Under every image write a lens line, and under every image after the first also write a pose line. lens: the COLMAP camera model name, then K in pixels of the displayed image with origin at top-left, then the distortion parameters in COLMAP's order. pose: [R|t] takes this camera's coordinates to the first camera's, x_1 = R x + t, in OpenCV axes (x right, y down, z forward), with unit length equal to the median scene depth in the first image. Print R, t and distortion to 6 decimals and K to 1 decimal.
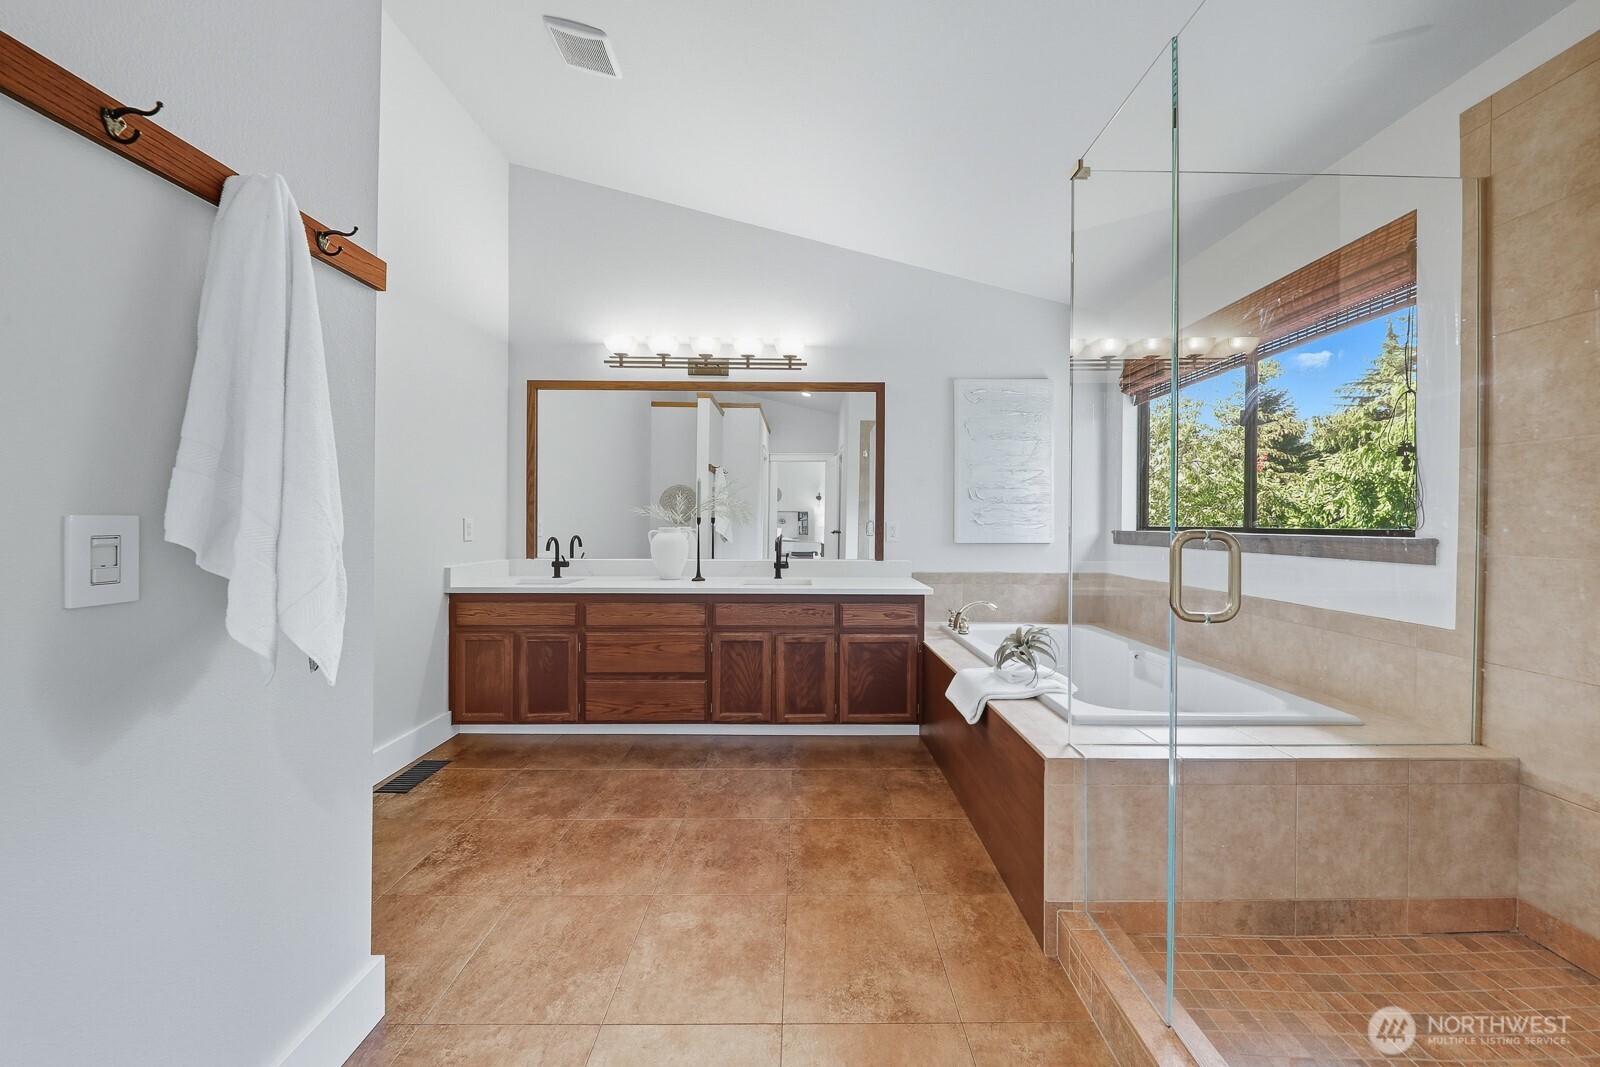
lens RADIAL K [[529.1, 0, 809.1], [0, 529.1, 520.8], [0, 0, 1]] dist [0.000110, -0.000061]
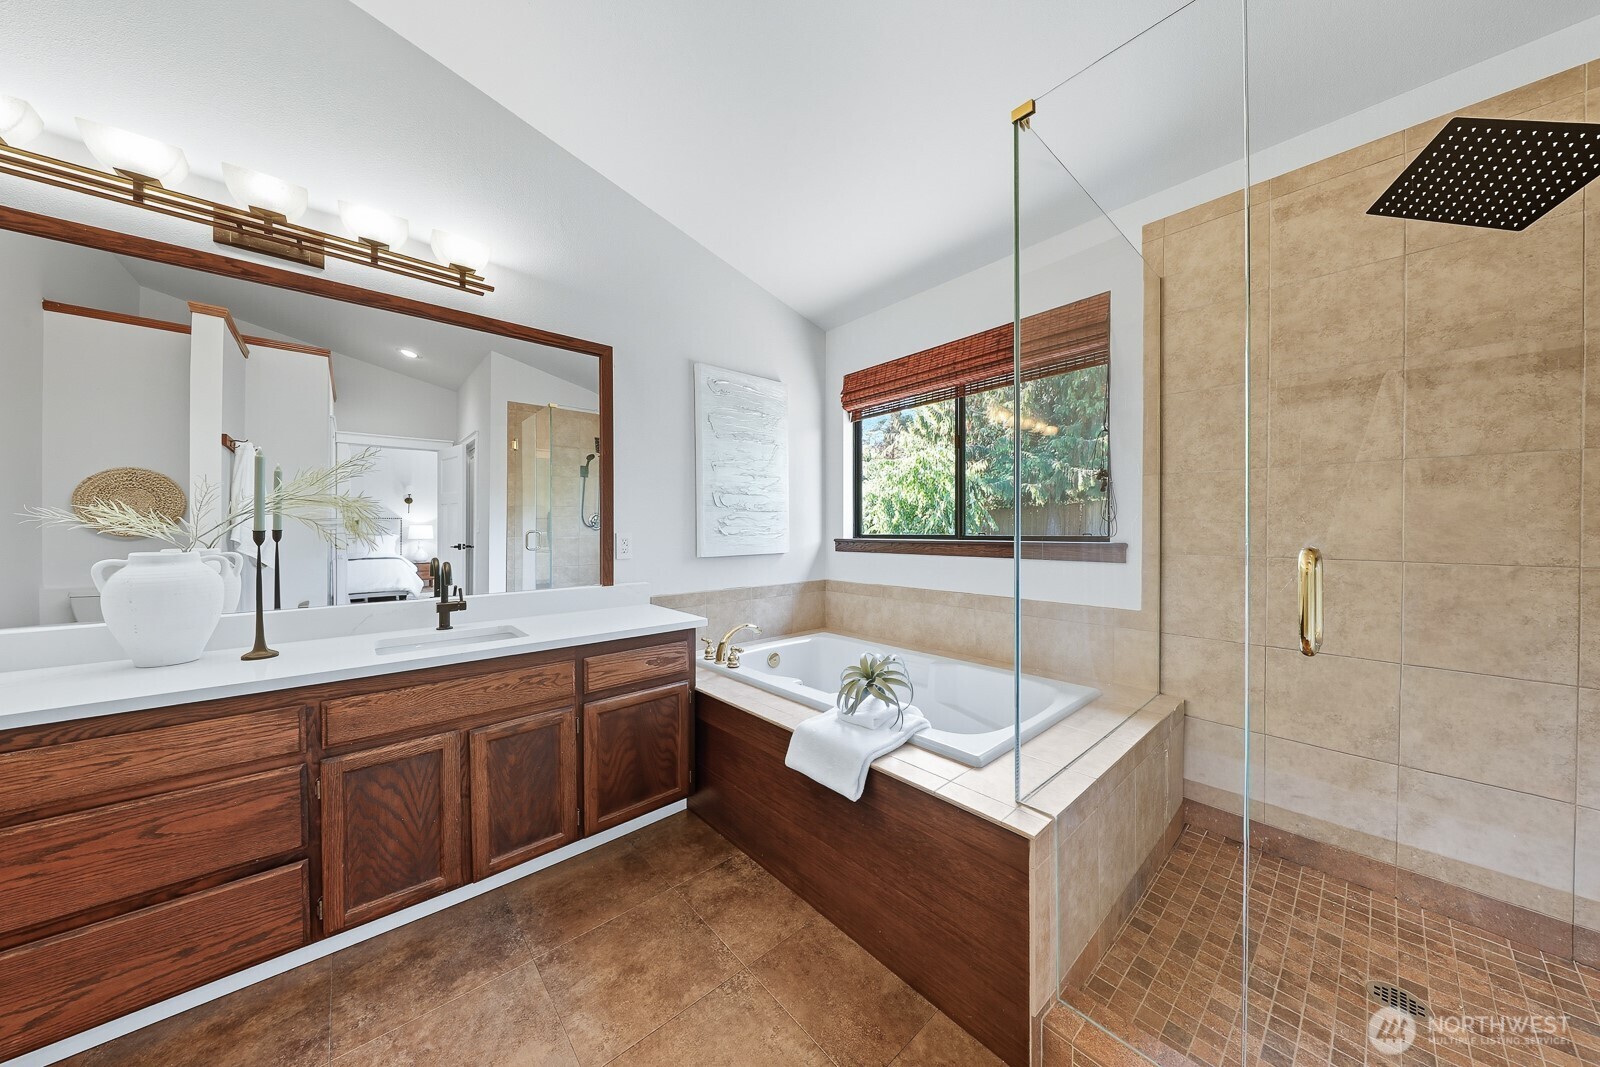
lens RADIAL K [[515.7, 0, 824.2], [0, 515.7, 531.6], [0, 0, 1]] dist [0.007837, -0.004956]
pose [[0.751139, -0.010968, 0.660053, -0.142014], [0.006495, 0.999936, 0.009224, -0.006856], [-0.660112, -0.002642, 0.751162, 0.311833]]
